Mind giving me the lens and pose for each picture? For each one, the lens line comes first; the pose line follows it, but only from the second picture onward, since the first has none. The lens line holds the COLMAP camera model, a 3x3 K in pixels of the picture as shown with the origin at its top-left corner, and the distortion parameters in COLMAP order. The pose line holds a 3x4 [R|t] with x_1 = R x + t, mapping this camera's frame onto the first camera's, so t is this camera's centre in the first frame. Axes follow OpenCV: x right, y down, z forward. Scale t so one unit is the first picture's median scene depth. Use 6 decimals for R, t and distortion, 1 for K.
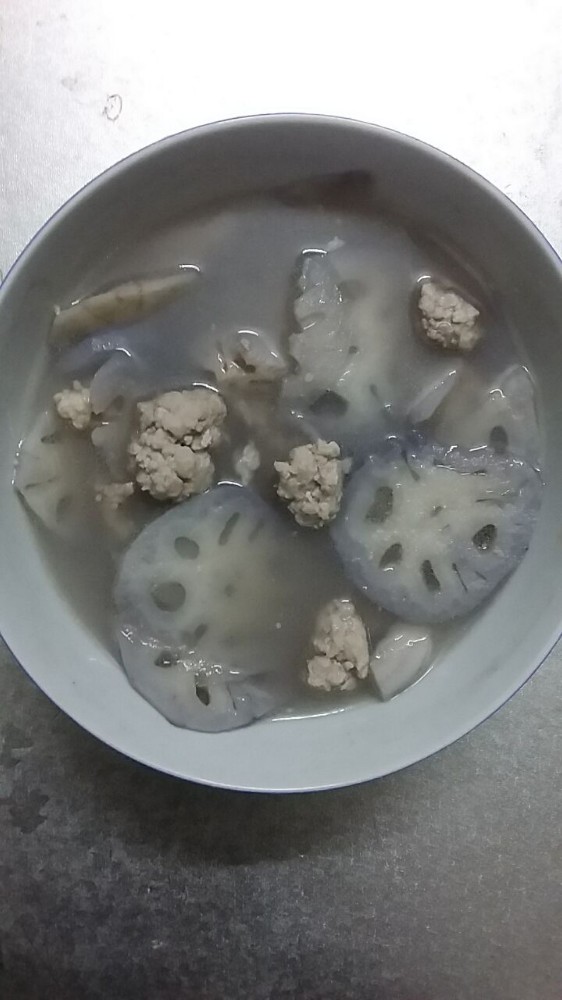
lens RADIAL K [[935.6, 0, 285.2], [0, 935.6, 492.7], [0, 0, 1]] dist [0.106983, -0.292242]
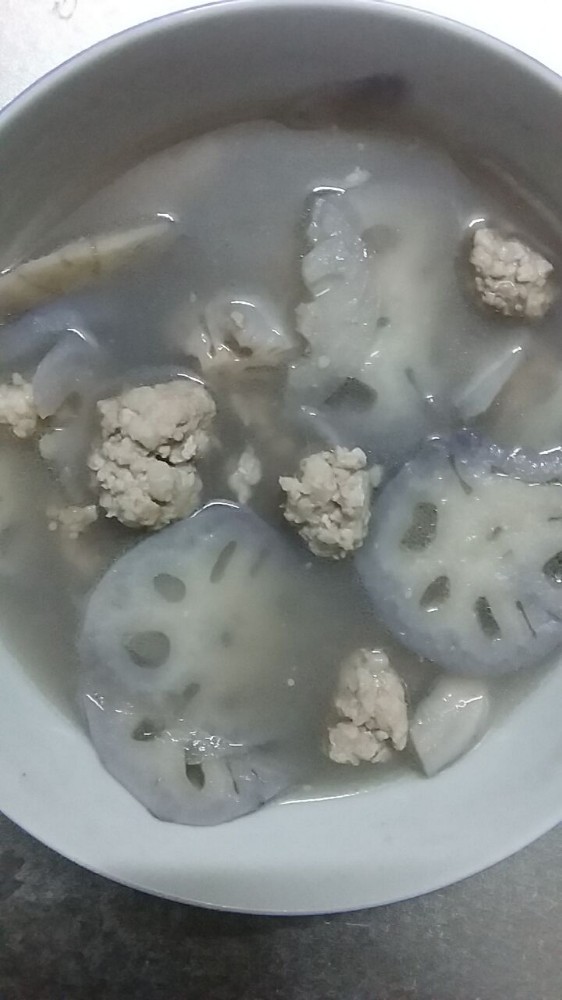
lens RADIAL K [[935.6, 0, 285.2], [0, 935.6, 492.7], [0, 0, 1]] dist [0.106983, -0.292242]
pose [[0.999356, -0.019268, -0.030261, 0.015213], [0.021838, 0.995965, 0.087047, -0.084178], [0.028461, -0.087652, 0.995744, 0.242054]]
